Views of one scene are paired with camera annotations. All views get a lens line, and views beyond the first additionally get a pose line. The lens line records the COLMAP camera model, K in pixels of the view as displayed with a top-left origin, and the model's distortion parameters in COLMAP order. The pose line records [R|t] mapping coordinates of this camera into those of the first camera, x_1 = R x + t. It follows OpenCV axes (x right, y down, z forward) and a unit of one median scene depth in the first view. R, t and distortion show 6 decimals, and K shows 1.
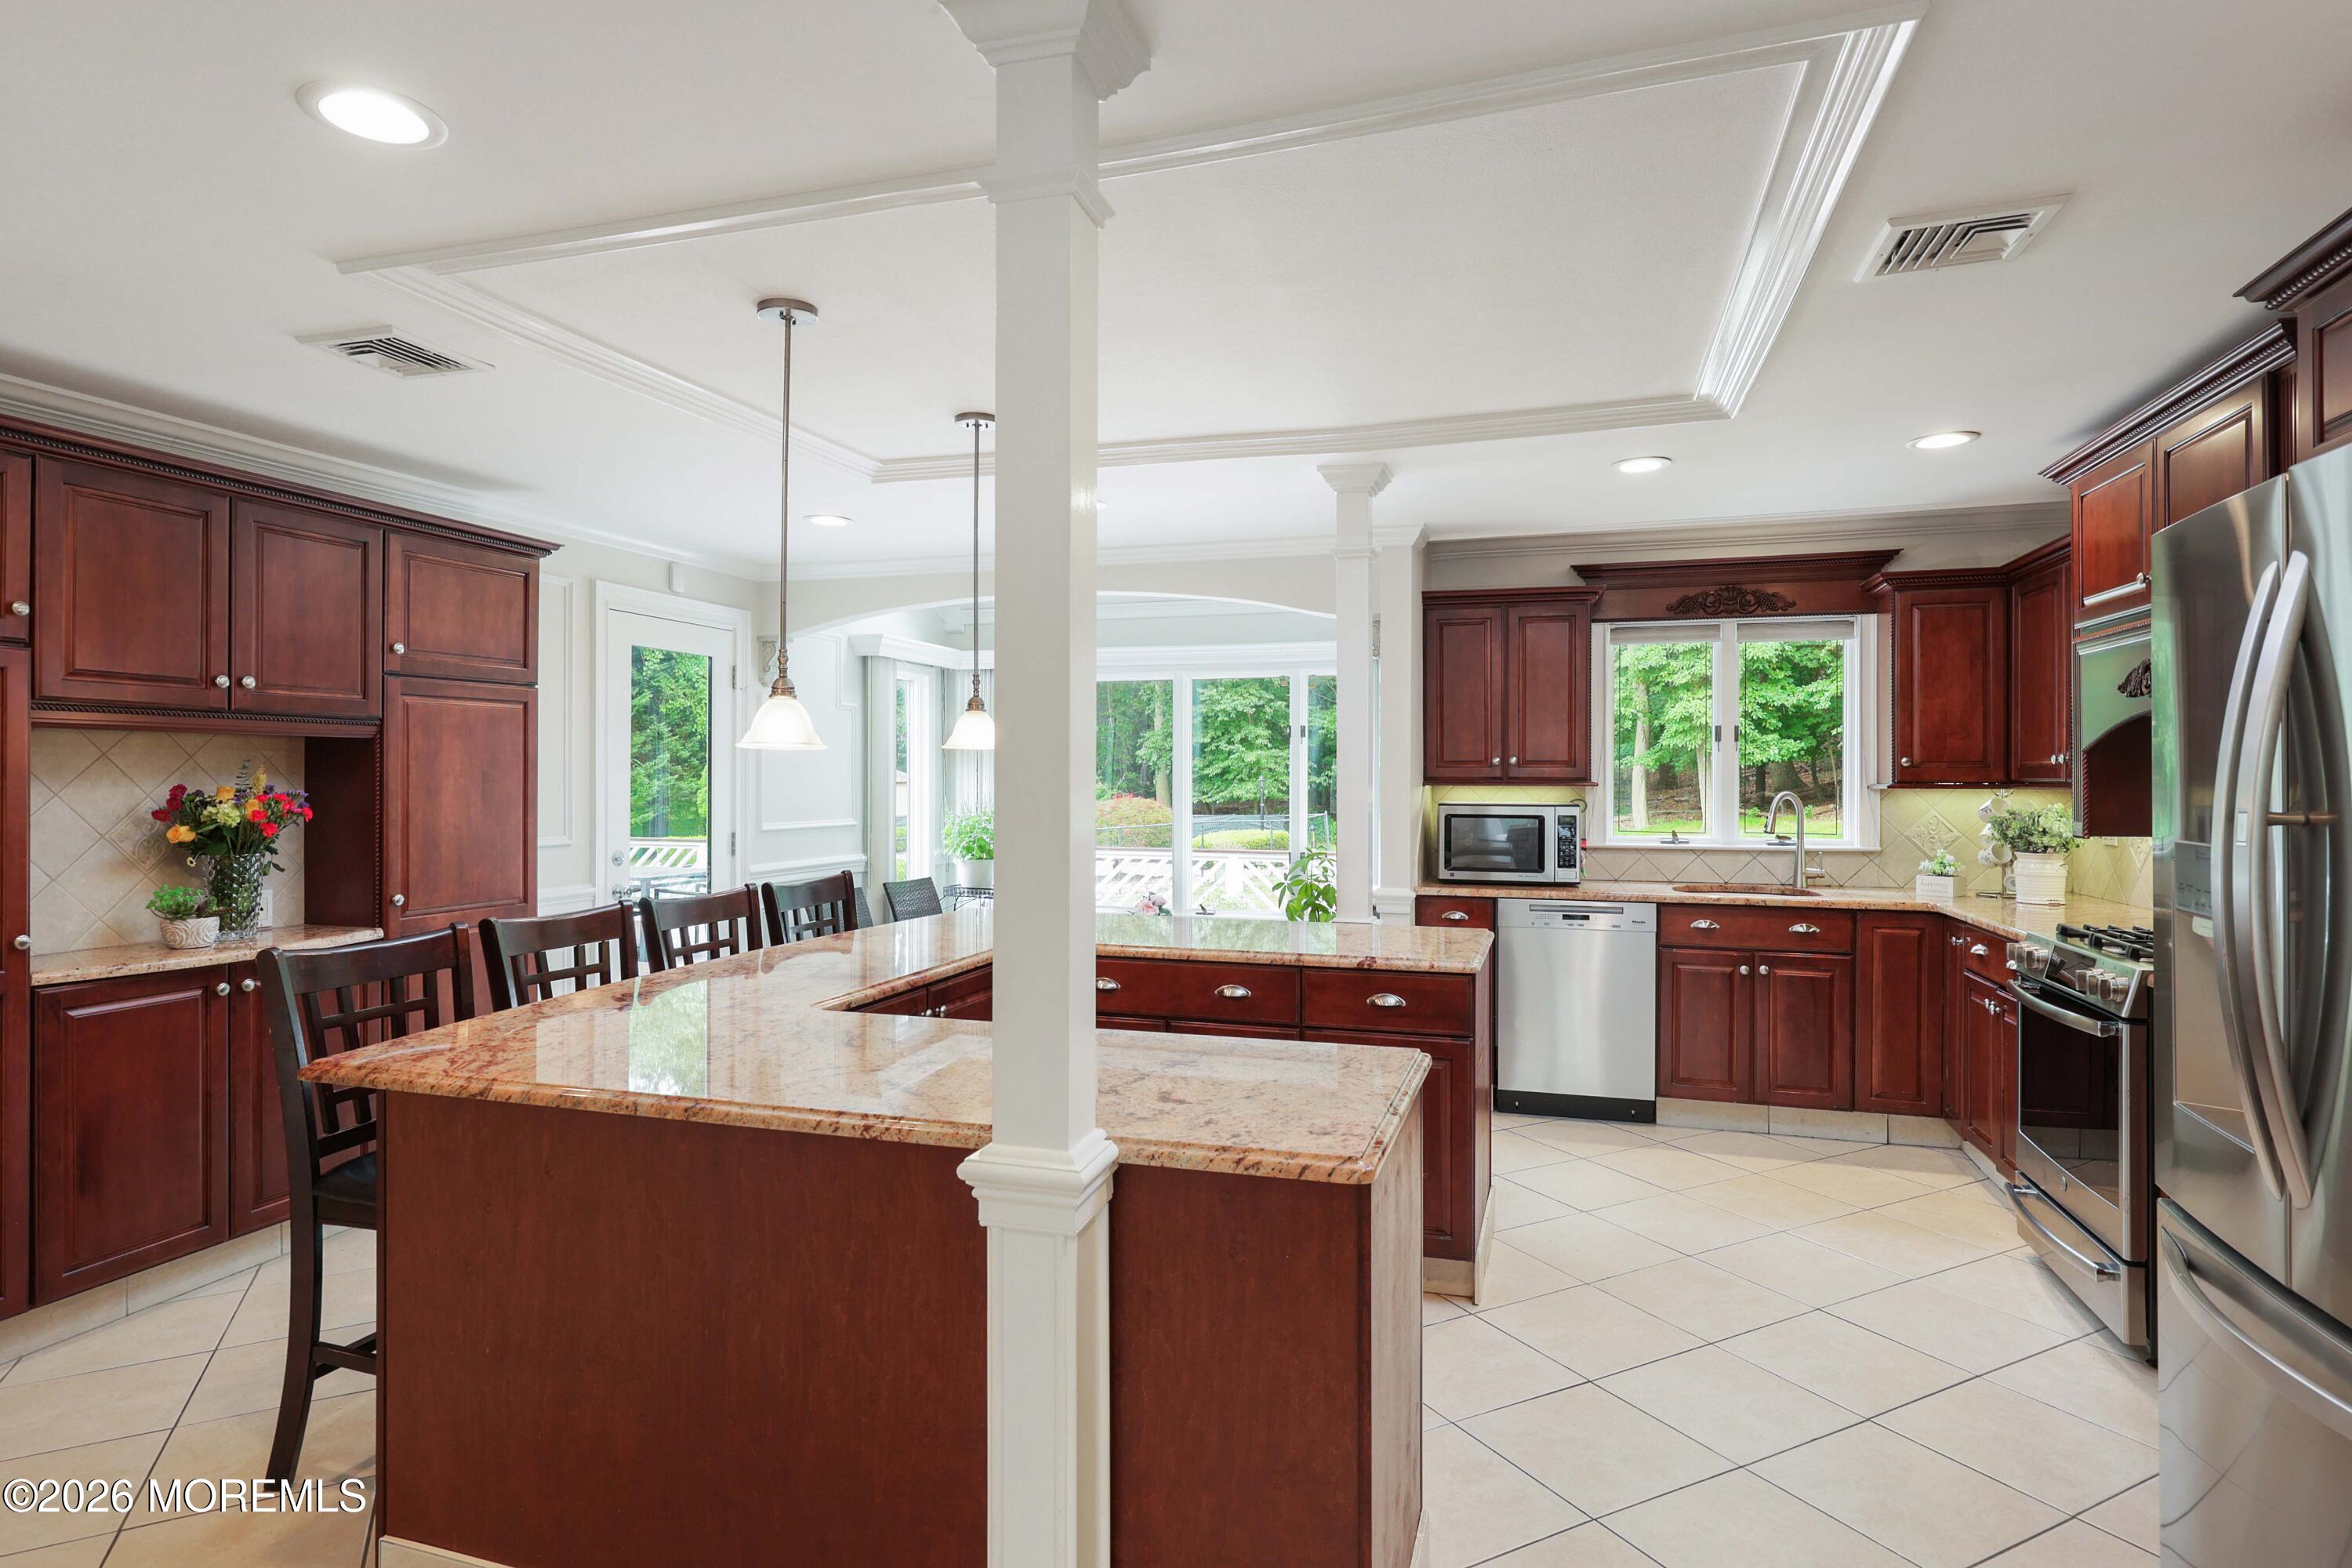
lens RADIAL K [[1256.3, 0, 1159.9], [0, 1256.3, 775.3], [0, 0, 1]] dist [0.000074, -0.000524]
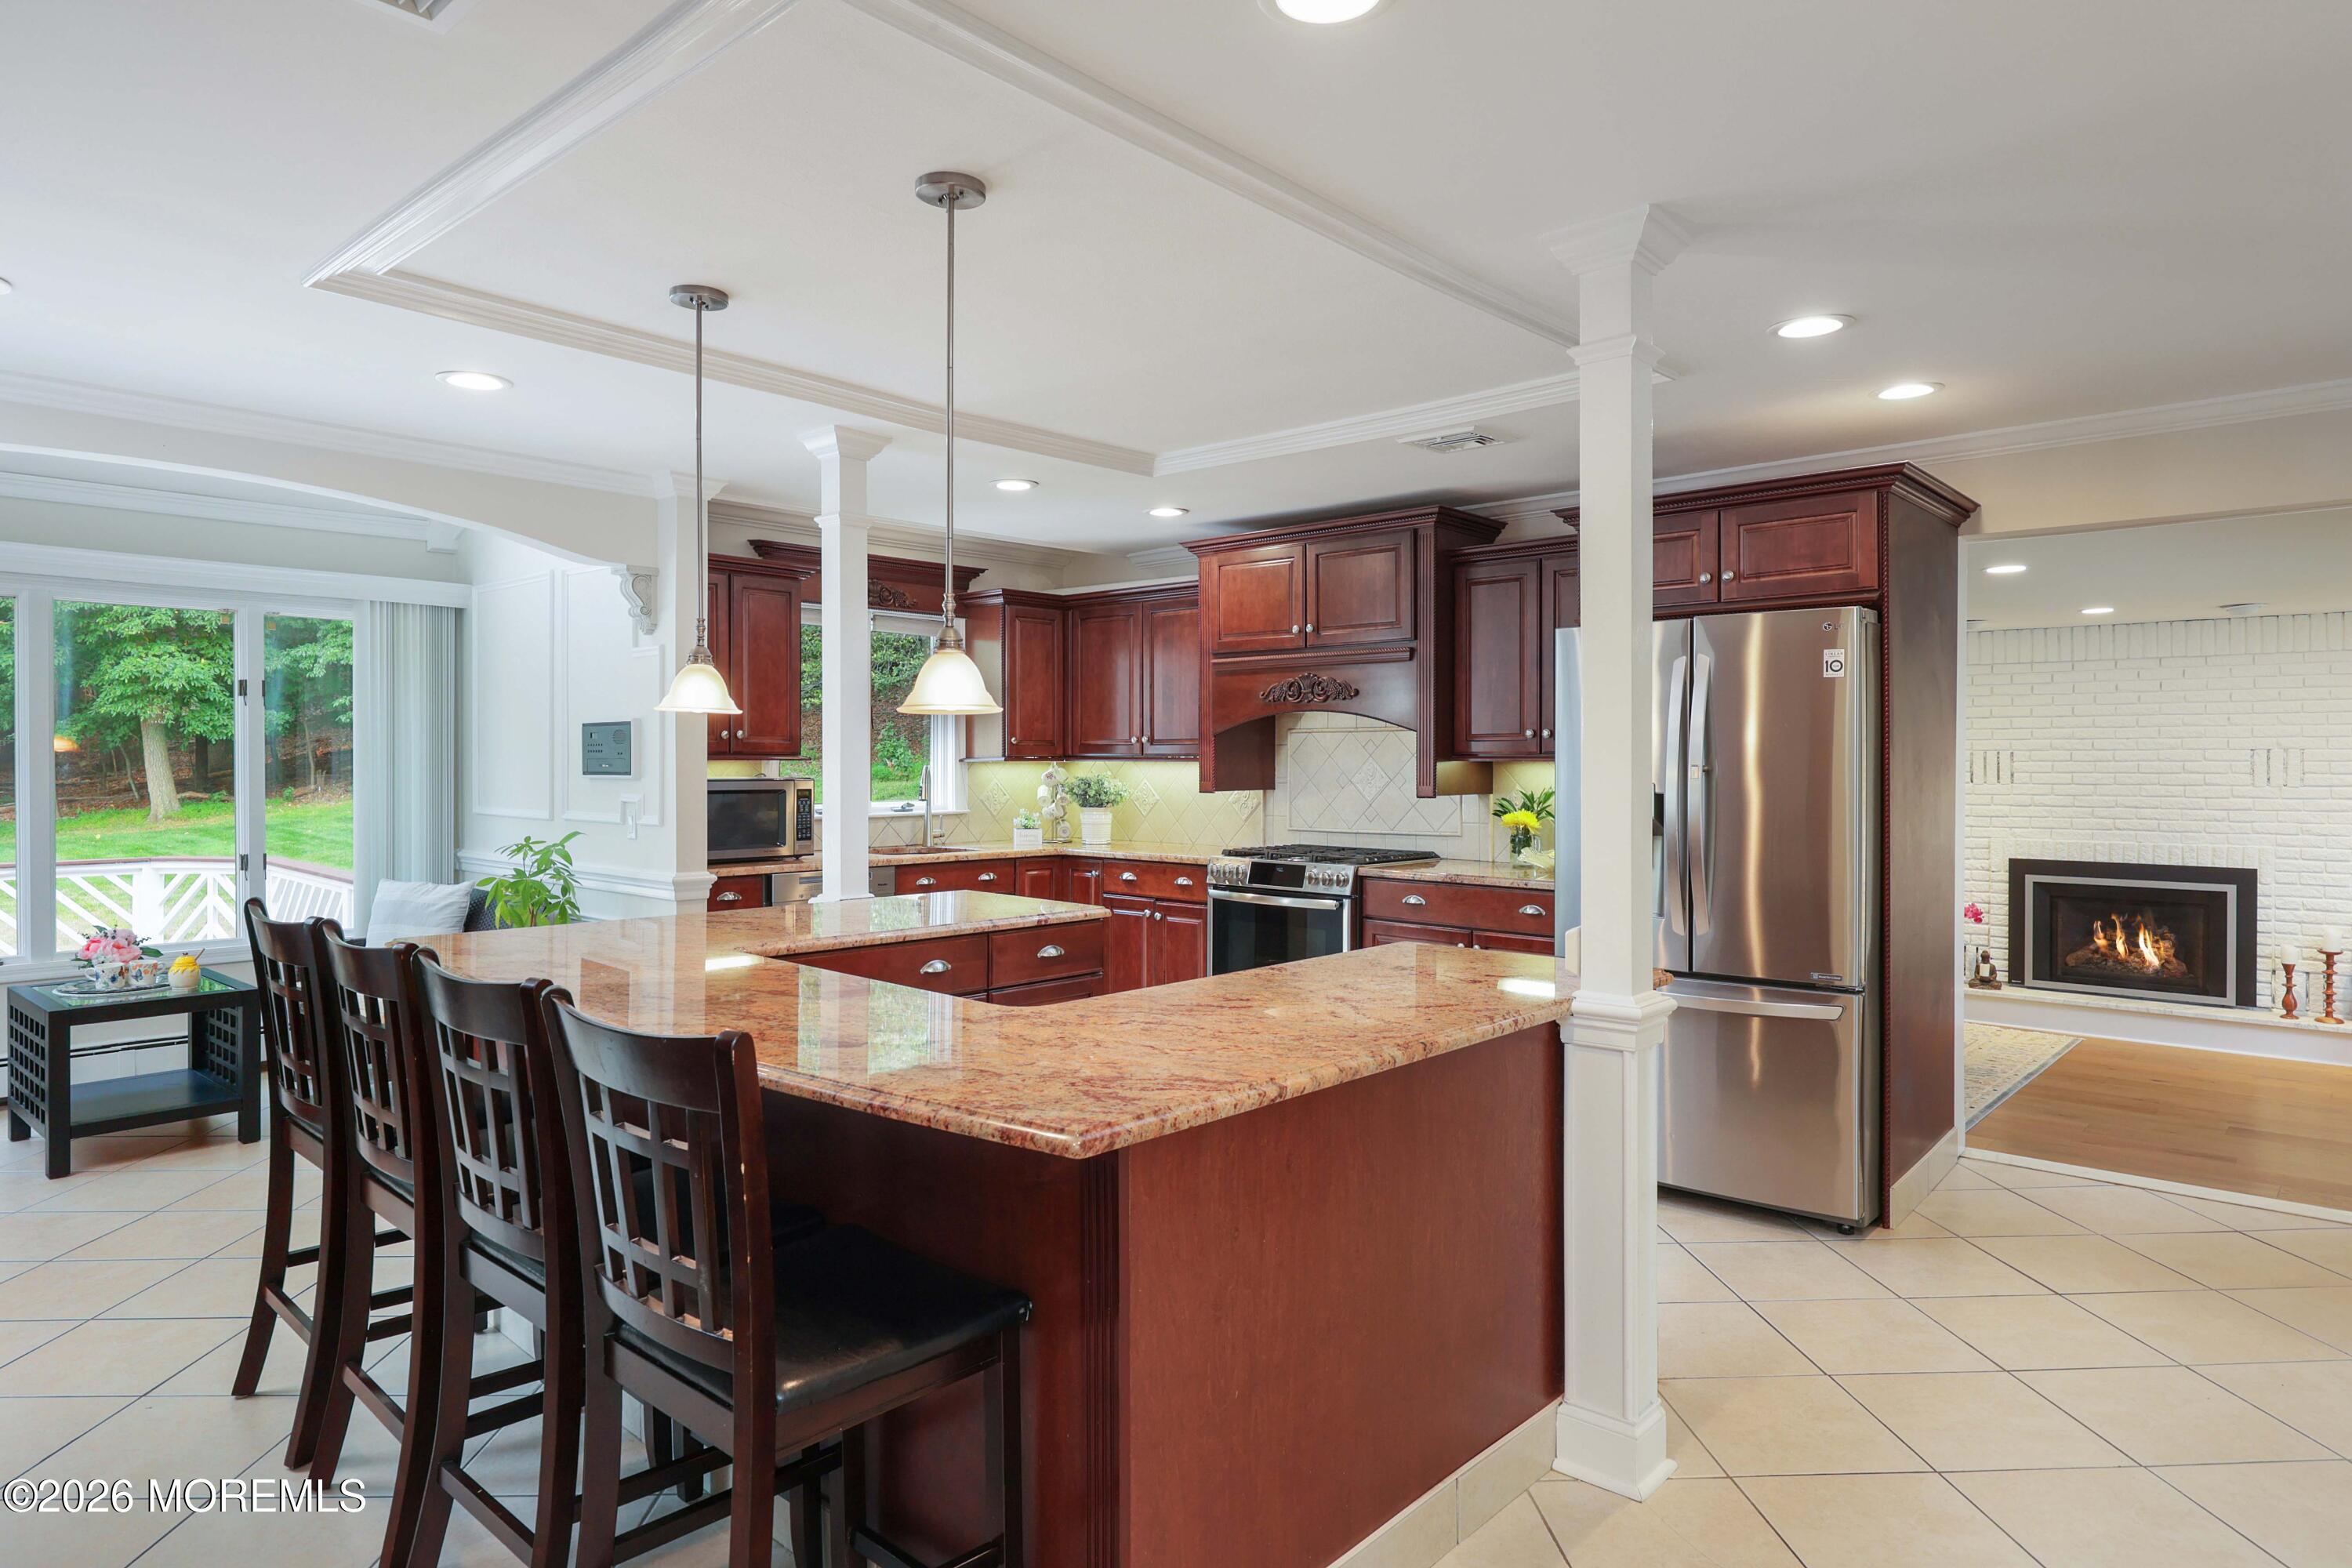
lens RADIAL K [[1389.0, 0, 1164.2], [0, 1389.0, 770.9], [0, 0, 1]] dist [0.000037, -0.002022]
pose [[0.423663, -0.009628, 0.905769, -0.624653], [-0.002100, 0.999930, 0.011611, 0.003694], [-0.905817, -0.006821, 0.423614, 0.274524]]
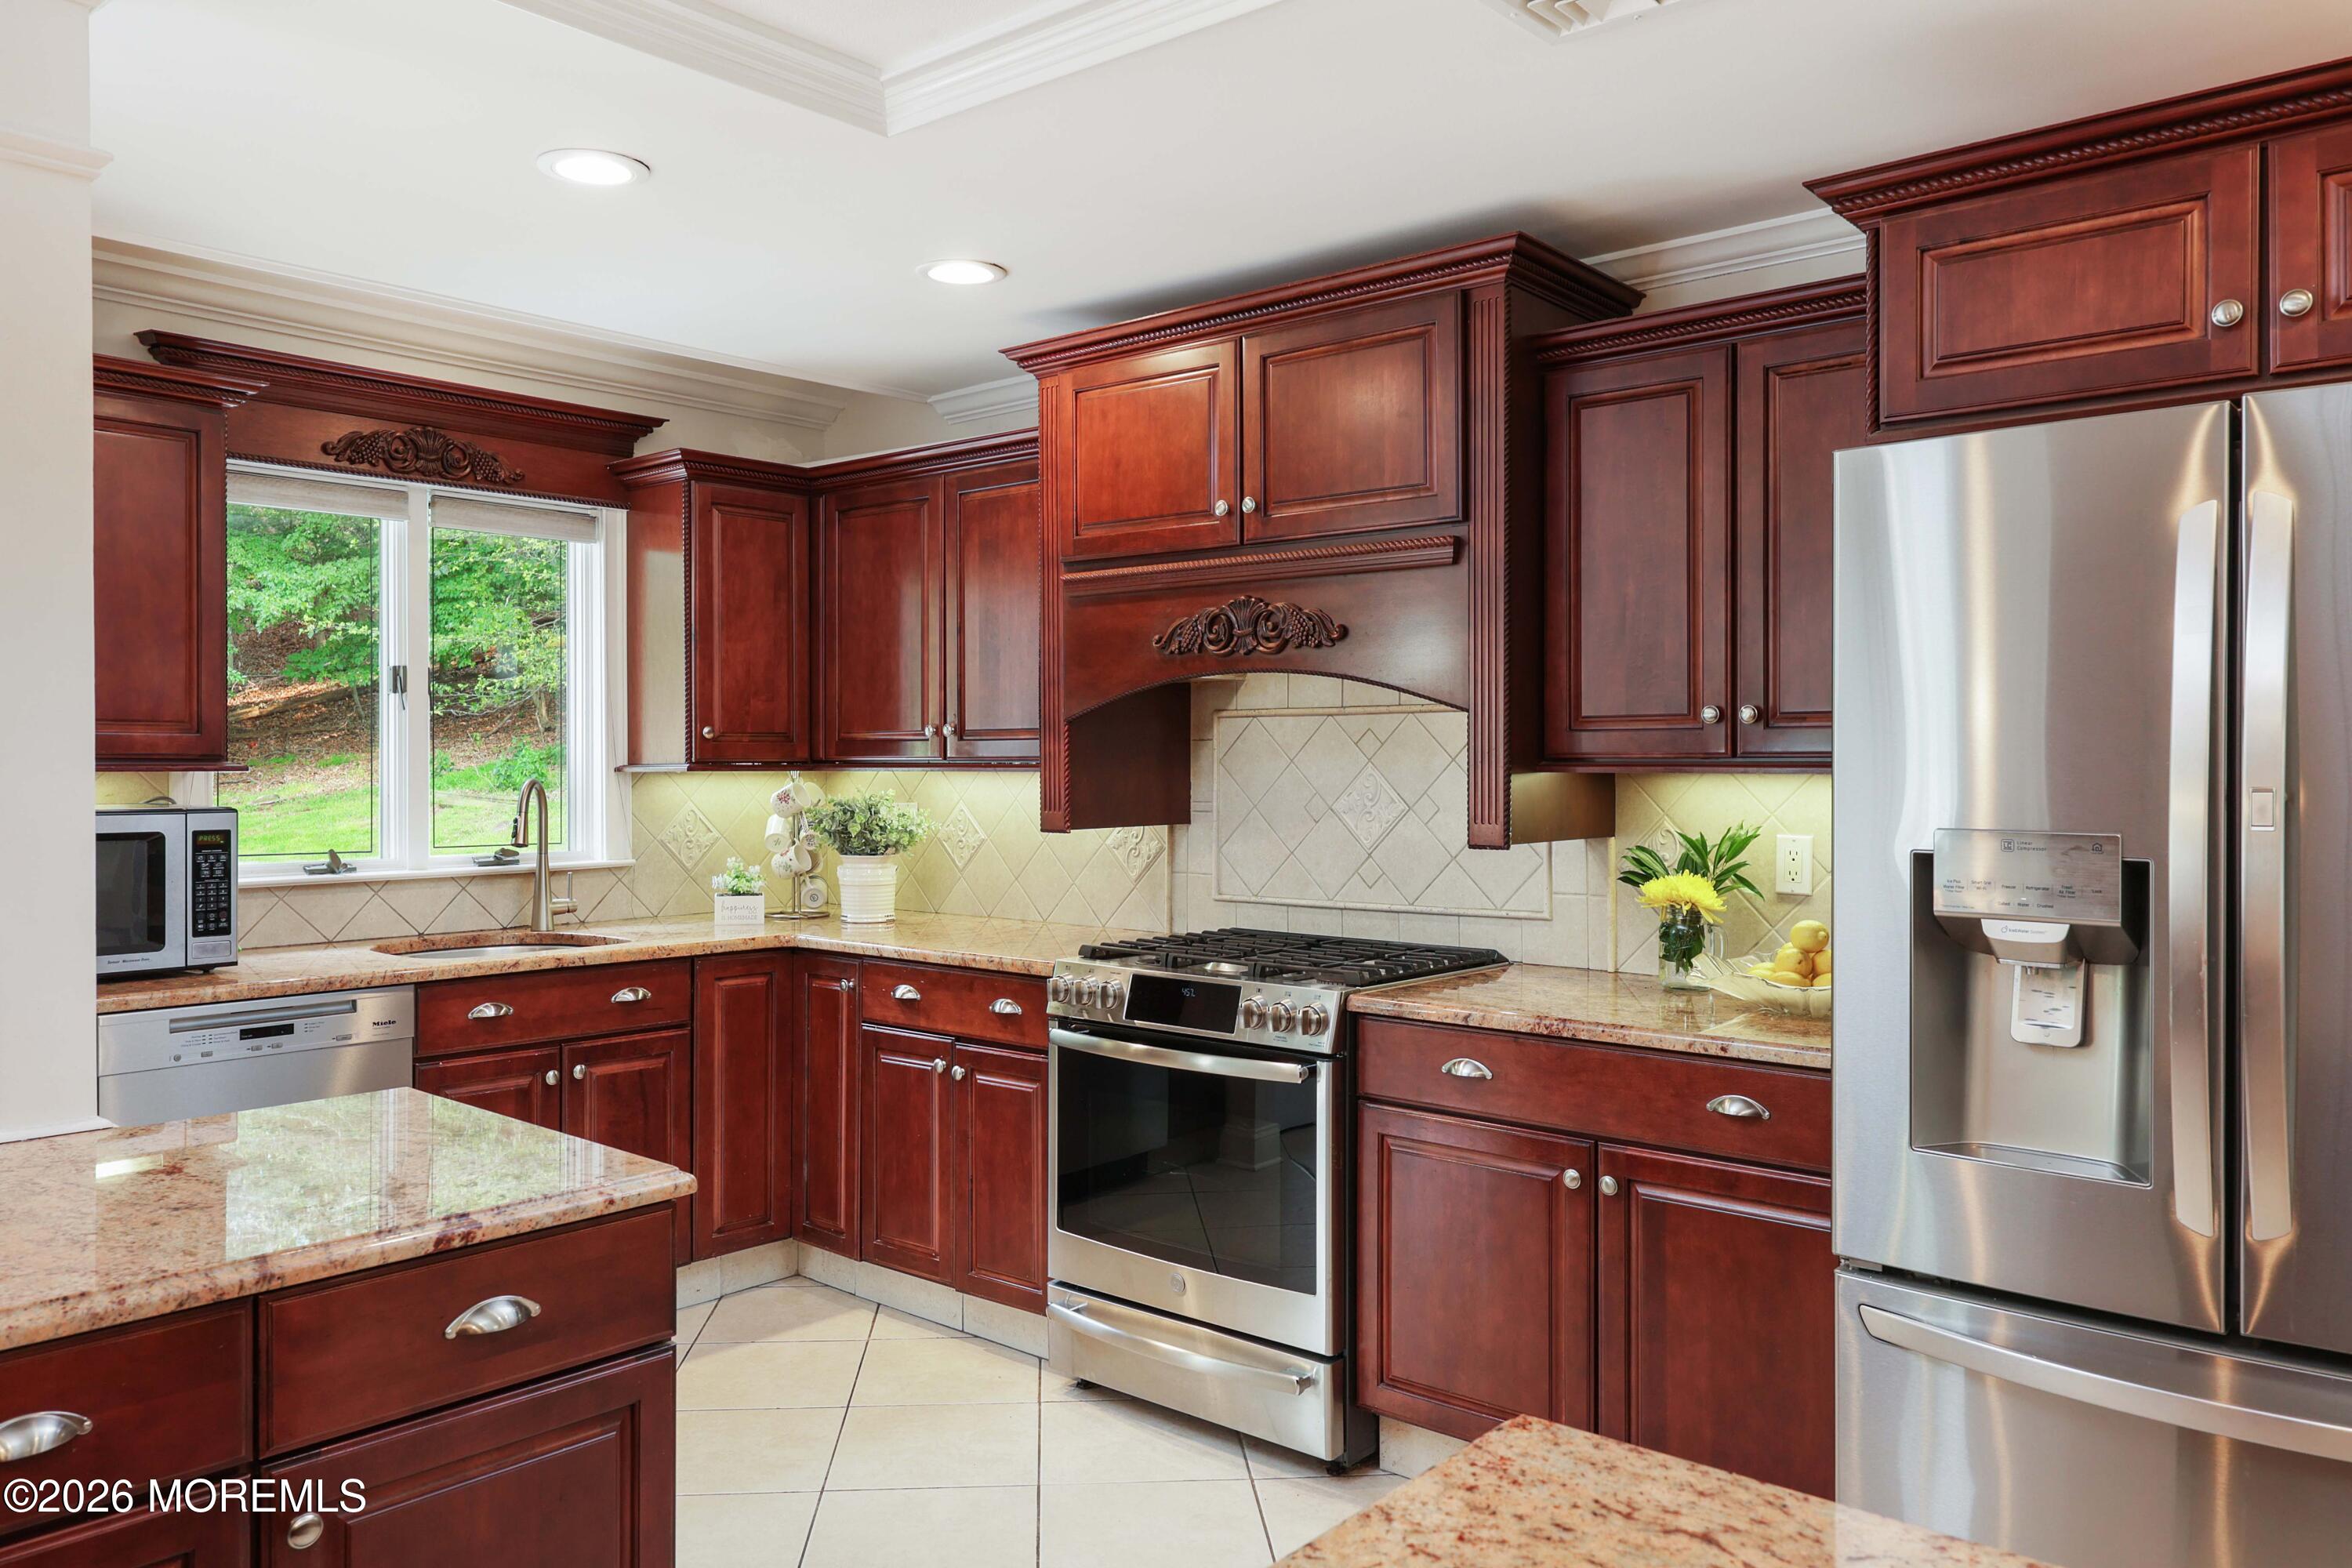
lens RADIAL K [[1685.9, 0, 1169.1], [0, 1685.9, 774.3], [0, 0, 1]] dist [0.000942, 0.000278]
pose [[0.386043, -0.009017, 0.922437, -0.158715], [-0.001274, 0.999946, 0.010308, 0.002604], [-0.922480, -0.005154, 0.386011, 0.423558]]
